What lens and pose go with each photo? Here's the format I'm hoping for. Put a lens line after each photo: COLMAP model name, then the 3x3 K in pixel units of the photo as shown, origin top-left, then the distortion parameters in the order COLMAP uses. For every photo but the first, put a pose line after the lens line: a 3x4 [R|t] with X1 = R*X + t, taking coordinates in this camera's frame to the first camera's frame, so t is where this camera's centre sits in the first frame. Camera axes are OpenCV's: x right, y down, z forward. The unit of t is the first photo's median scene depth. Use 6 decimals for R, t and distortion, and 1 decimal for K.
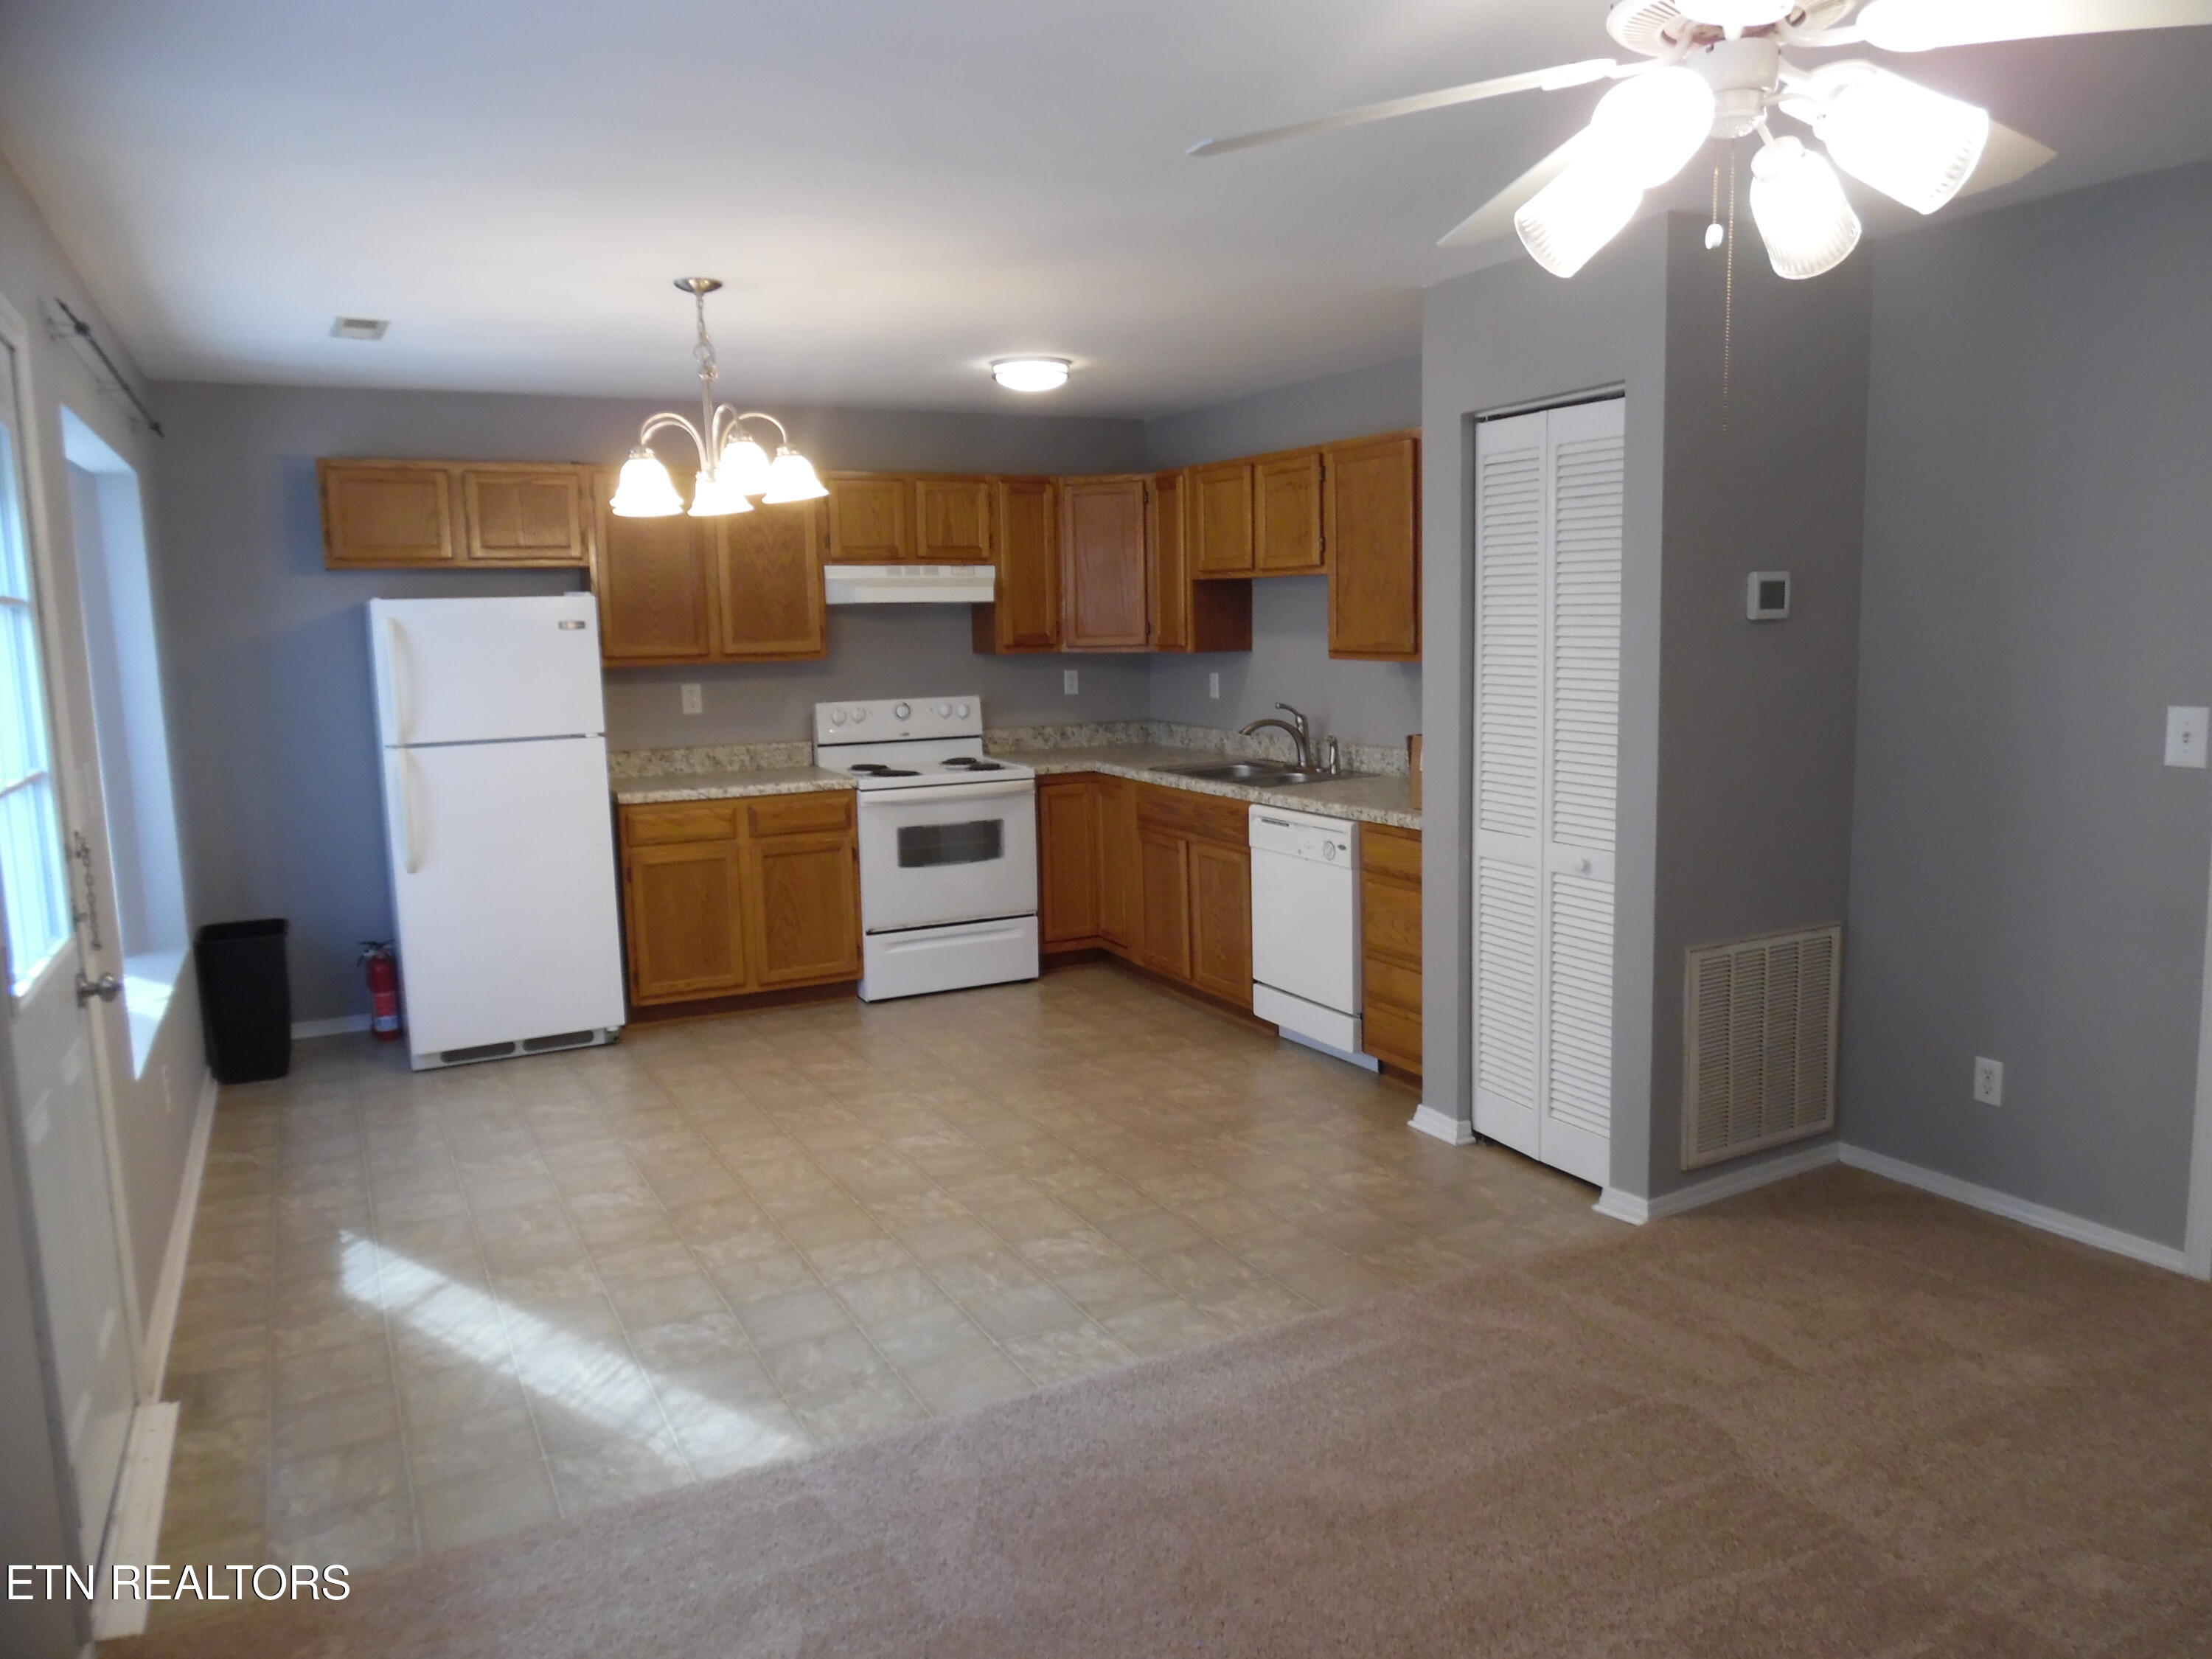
lens RADIAL K [[1551.3, 0, 1119.2], [0, 1551.3, 825.7], [0, 0, 1]] dist [-0.002098, -0.014105]
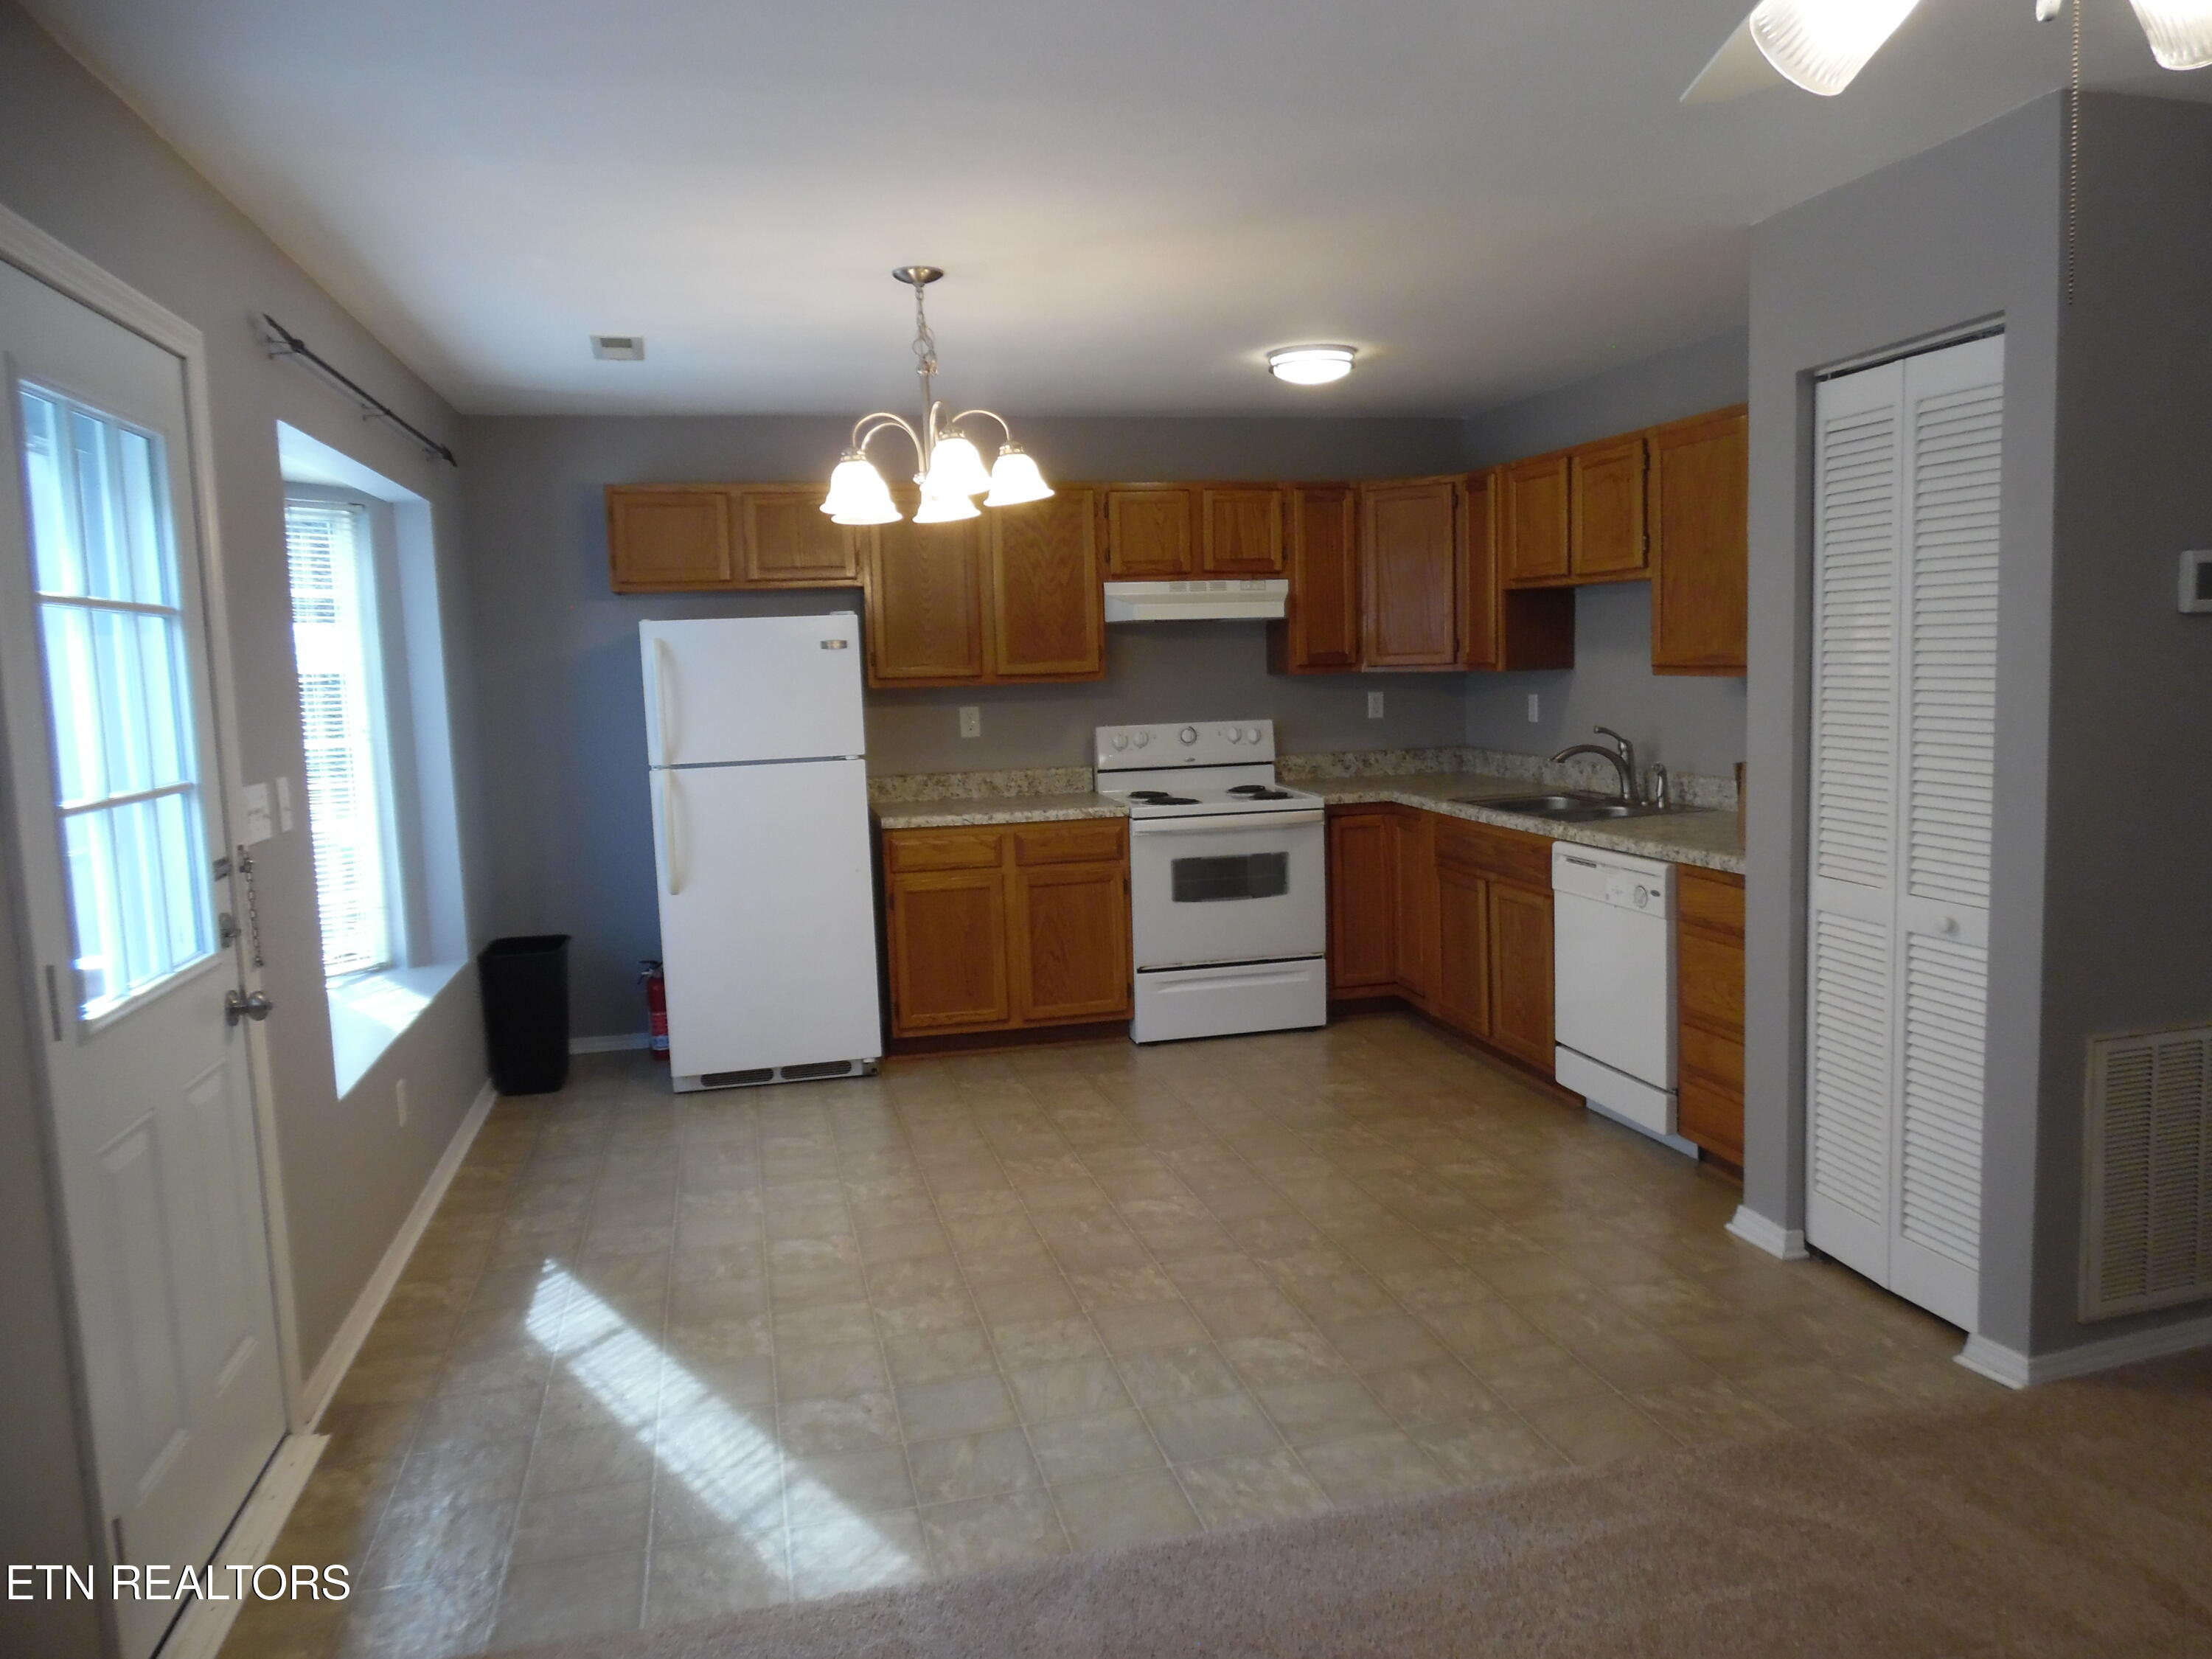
lens RADIAL K [[1551.3, 0, 1119.2], [0, 1551.3, 825.7], [0, 0, 1]] dist [-0.002098, -0.014105]
pose [[0.971276, 0.016260, -0.237400, 0.065863], [-0.021095, 0.999618, -0.017839, -0.001991], [0.237019, 0.022335, 0.971248, 0.112449]]
